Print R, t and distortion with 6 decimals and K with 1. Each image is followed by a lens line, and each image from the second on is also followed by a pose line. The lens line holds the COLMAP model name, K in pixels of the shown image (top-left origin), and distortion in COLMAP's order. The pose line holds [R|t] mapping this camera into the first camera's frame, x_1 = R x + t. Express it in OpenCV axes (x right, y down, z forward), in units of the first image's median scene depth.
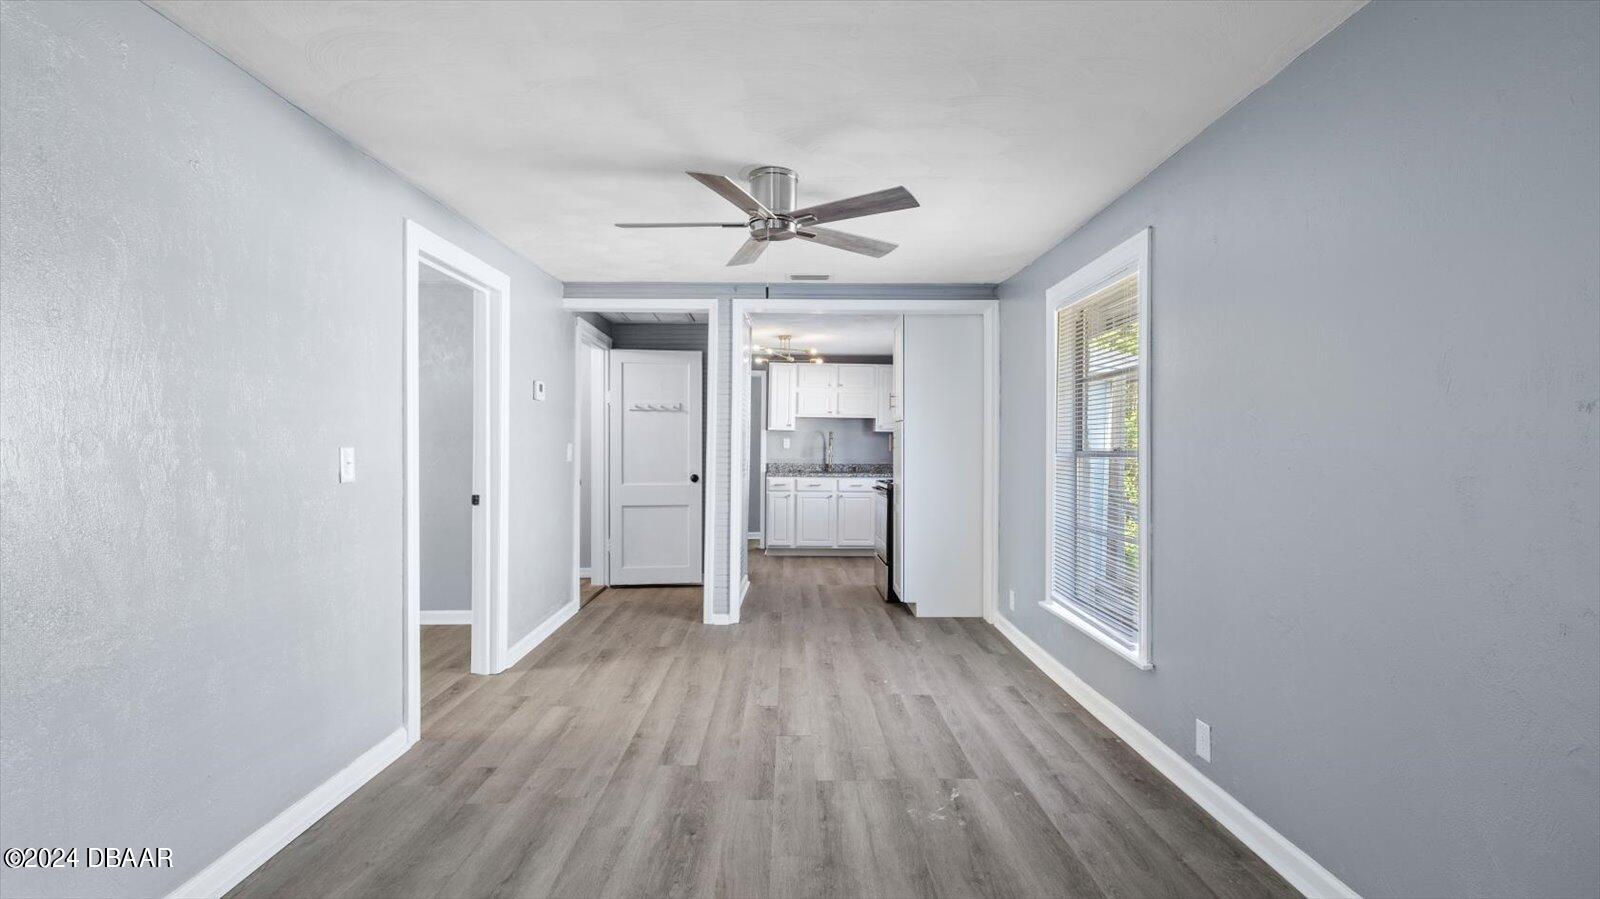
lens RADIAL K [[727.6, 0, 807.4], [0, 727.6, 458.2], [0, 0, 1]] dist [0.000273, 0.000023]
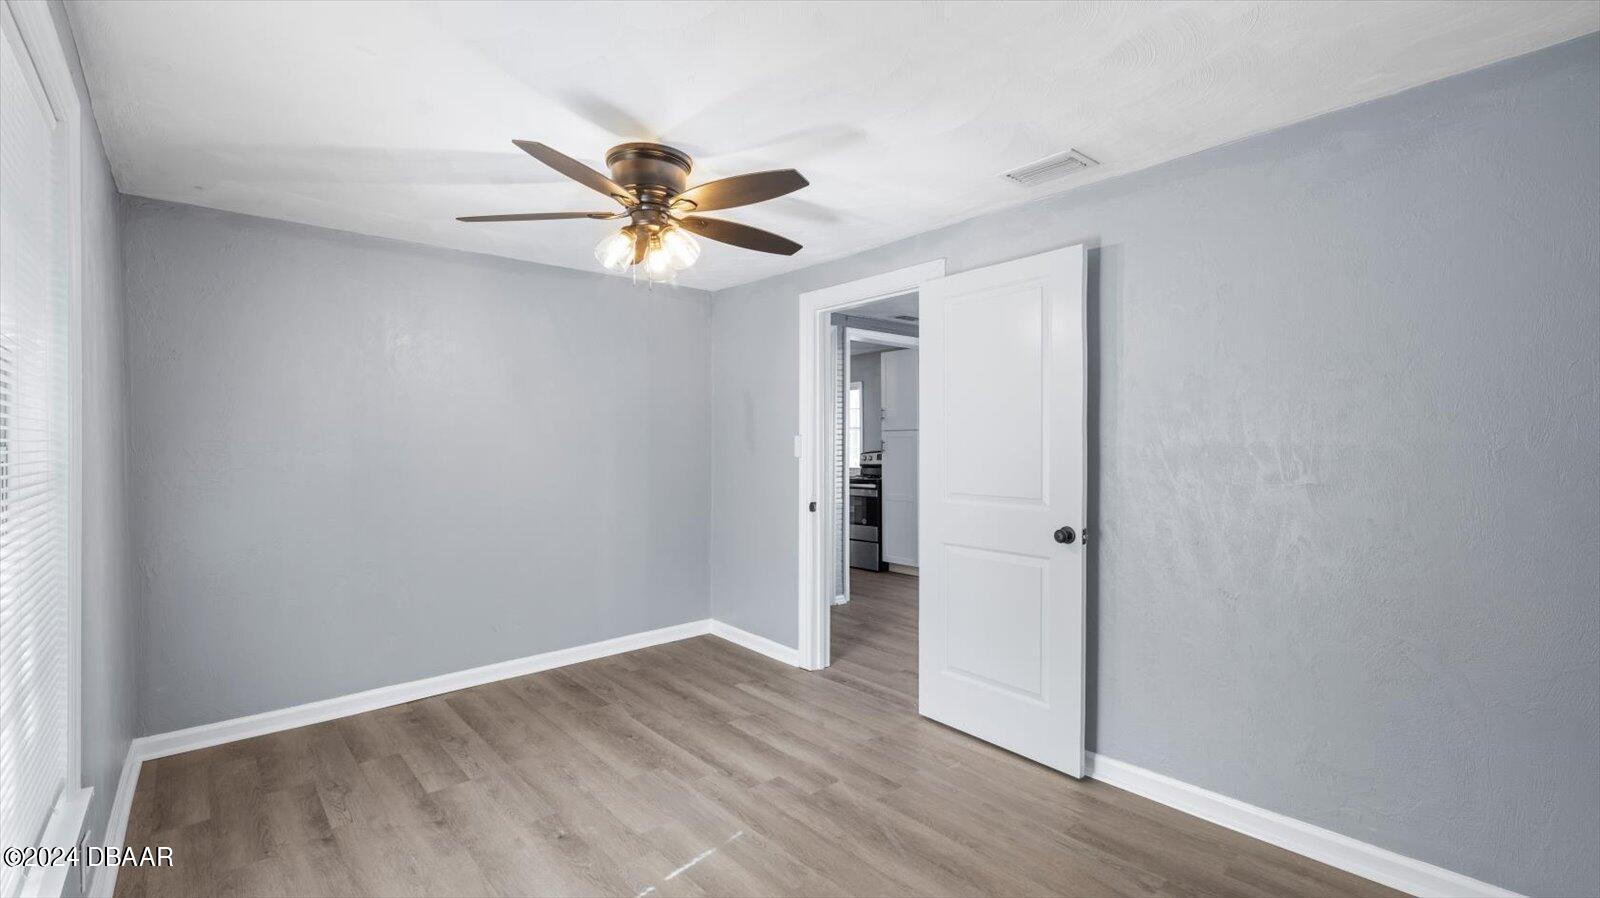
lens RADIAL K [[674.2, 0, 802.8], [0, 674.2, 447.6], [0, 0, 1]] dist [0.003824, 0.000225]
pose [[0.750215, 0.006481, 0.661162, -0.548262], [0.008239, 0.999783, -0.019149, -0.000939], [-0.661143, 0.019813, 0.749998, 0.140134]]
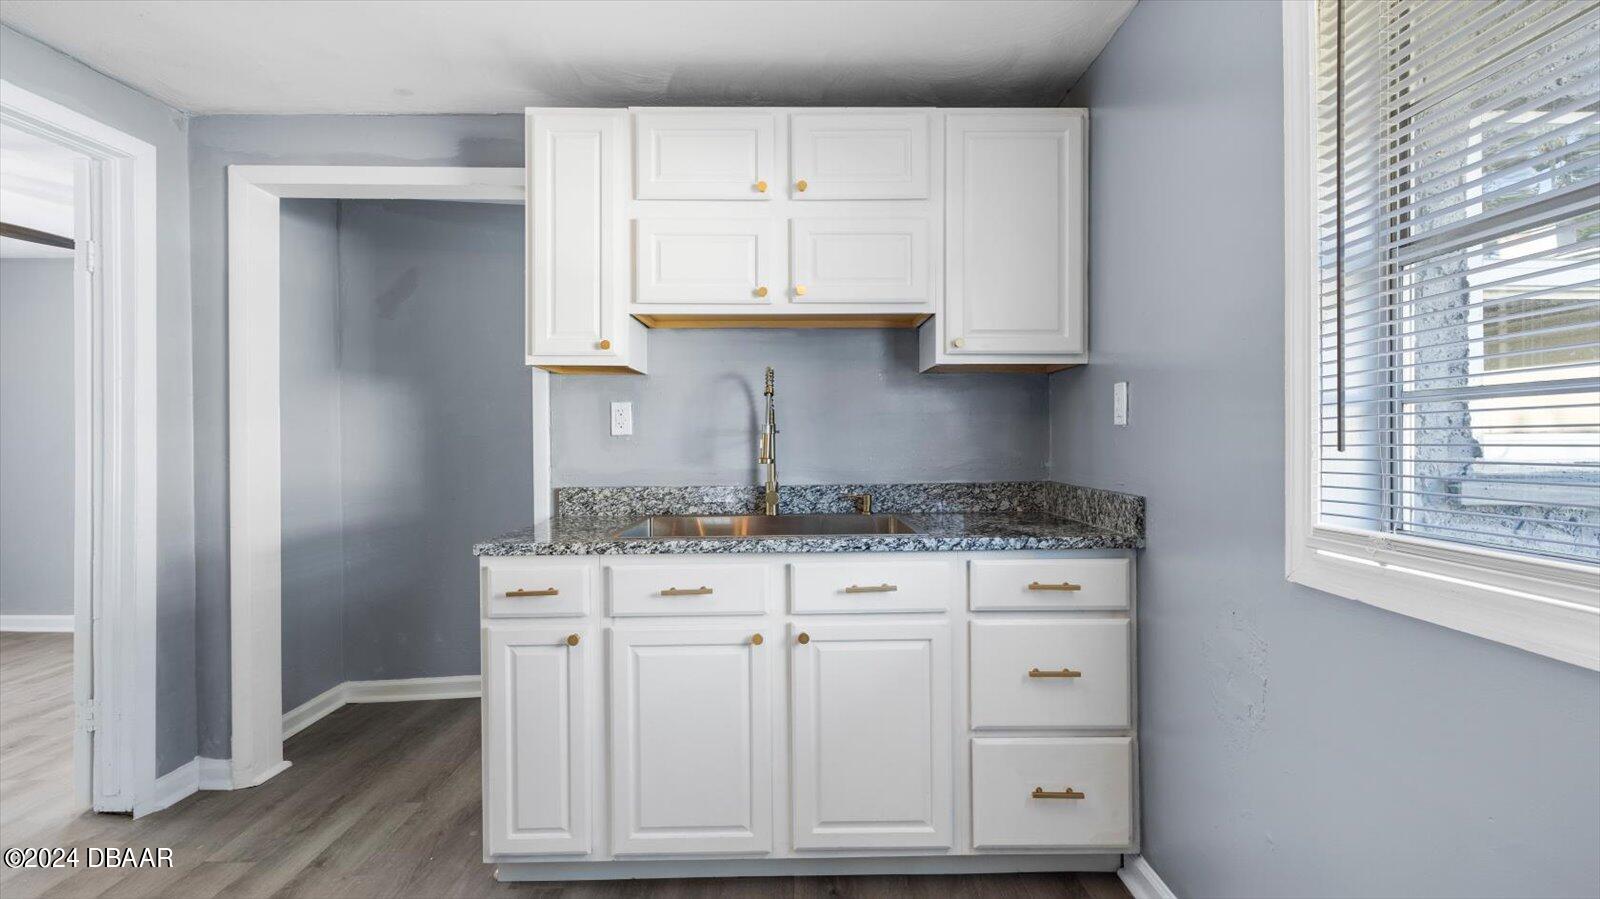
lens RADIAL K [[674.2, 0, 802.8], [0, 674.2, 448.1], [0, 0, 1]] dist [0.003824, 0.000225]
pose [[0.999904, -0.013504, -0.003039, 0.048265], [0.013468, 0.999843, -0.011537, -0.005022], [0.003194, 0.011495, 0.999929, 0.791206]]
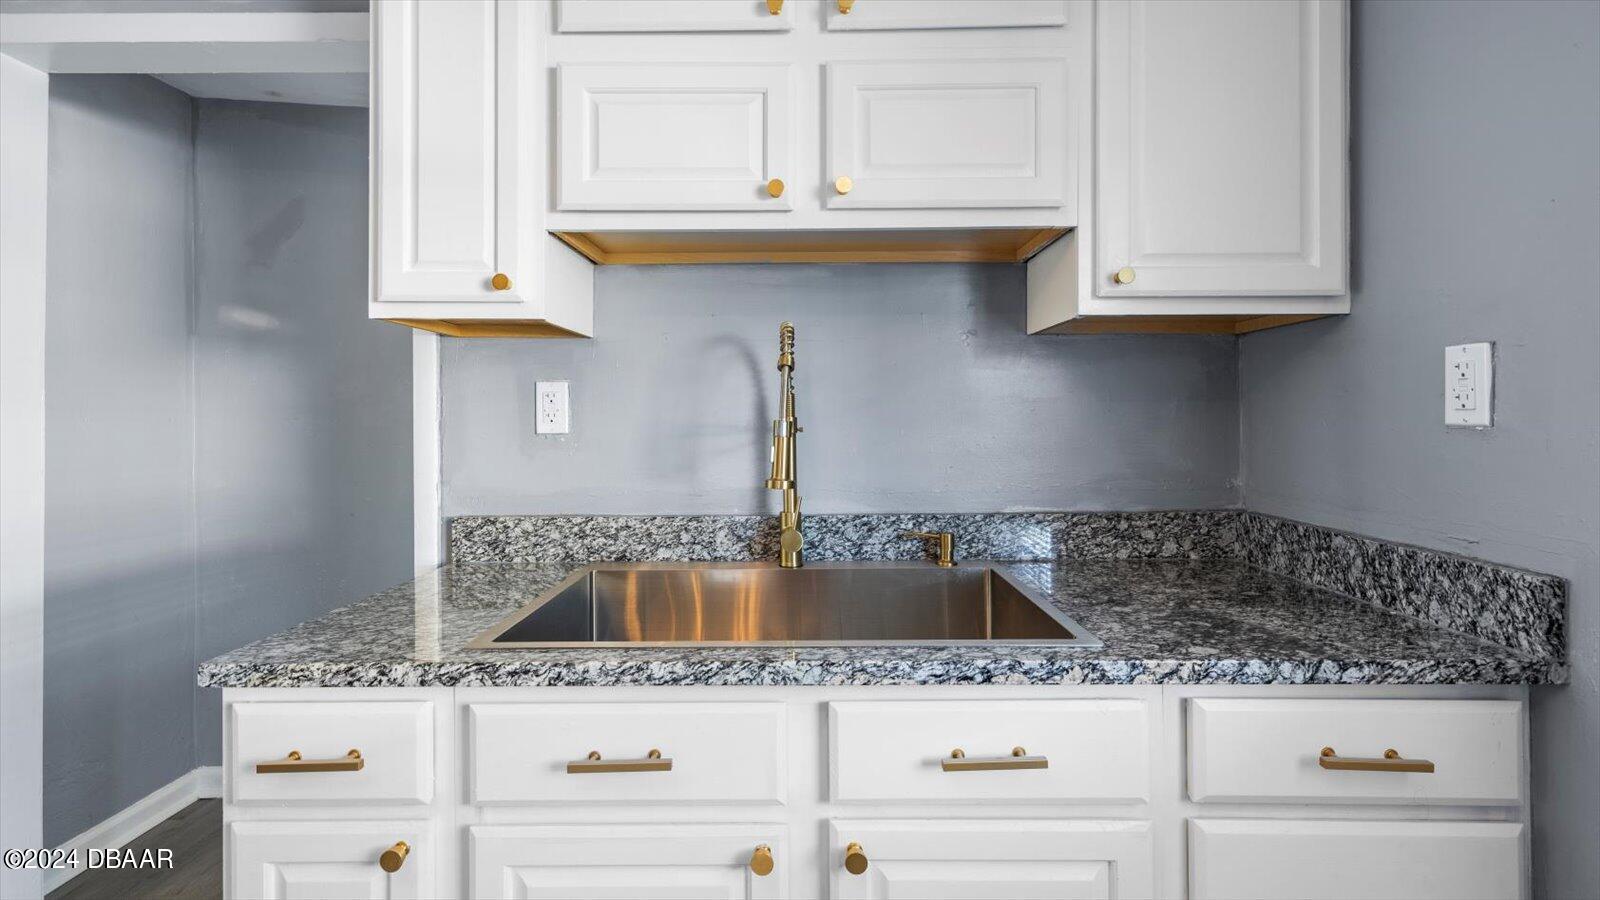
lens RADIAL K [[706.9, 0, 805.7], [0, 706.9, 409.9], [0, 0, 1]] dist [0.000168, -0.000066]
pose [[0.999629, -0.013058, -0.023883, 0.042816], [0.012130, 0.999180, -0.038621, -0.013306], [0.024368, 0.038317, 0.998968, 0.892340]]
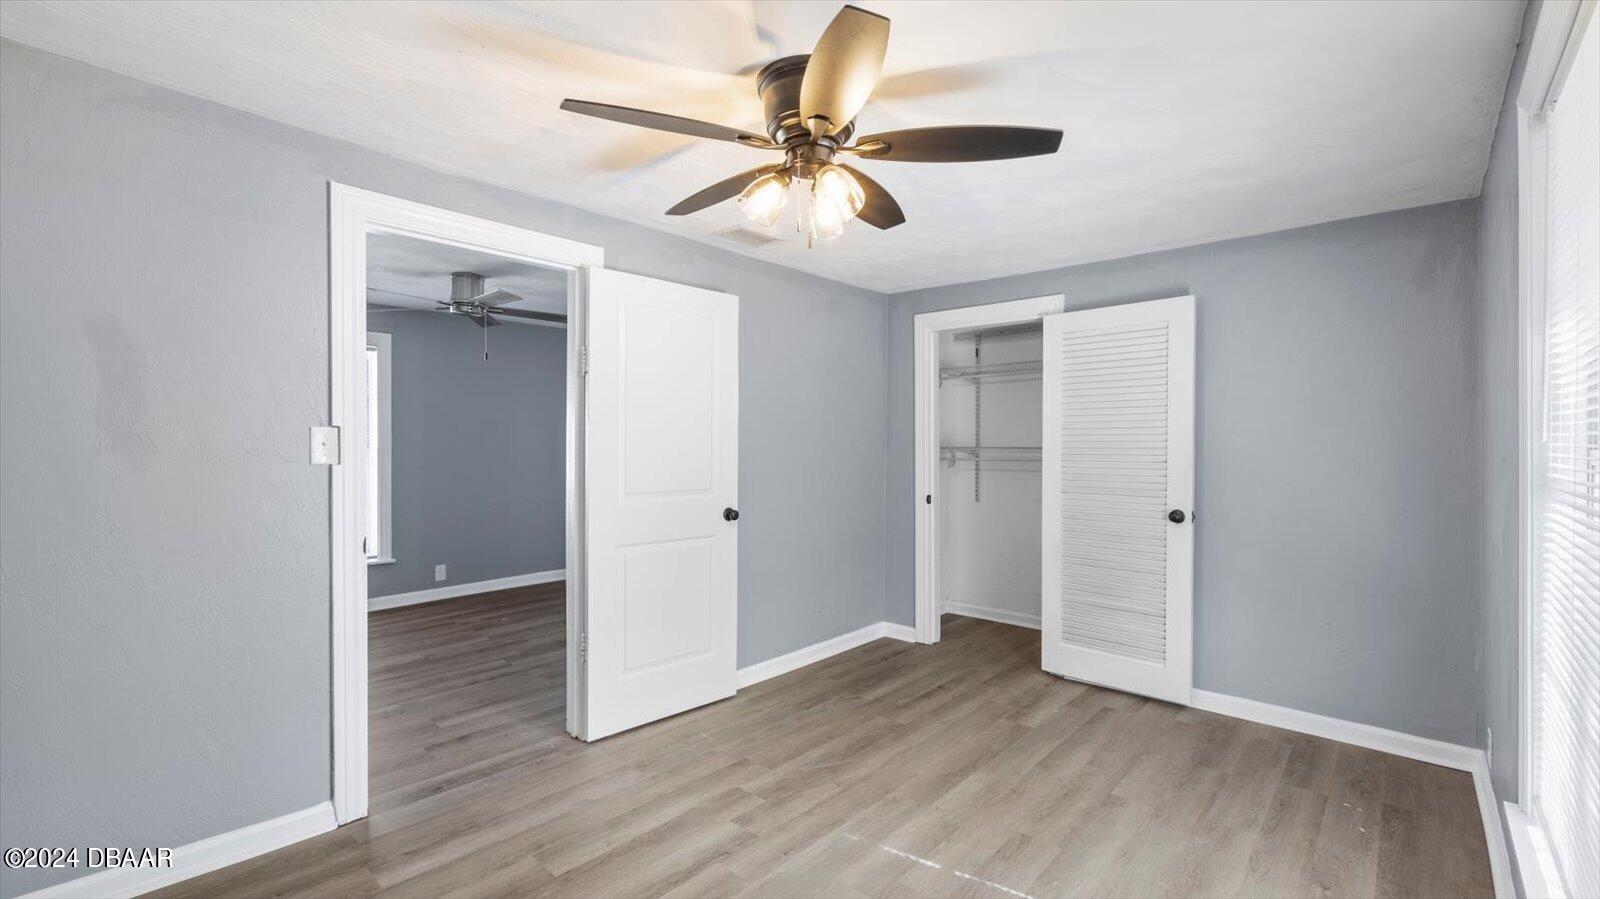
lens RADIAL K [[685.1, 0, 775.5], [0, 685.1, 453.4], [0, 0, 1]] dist [0.020576, 0.000048]
pose [[-0.716461, -0.014071, 0.697485, -0.560185], [0.007728, 0.999575, 0.028104, -0.015264], [-0.697584, 0.025525, -0.716048, 0.583575]]
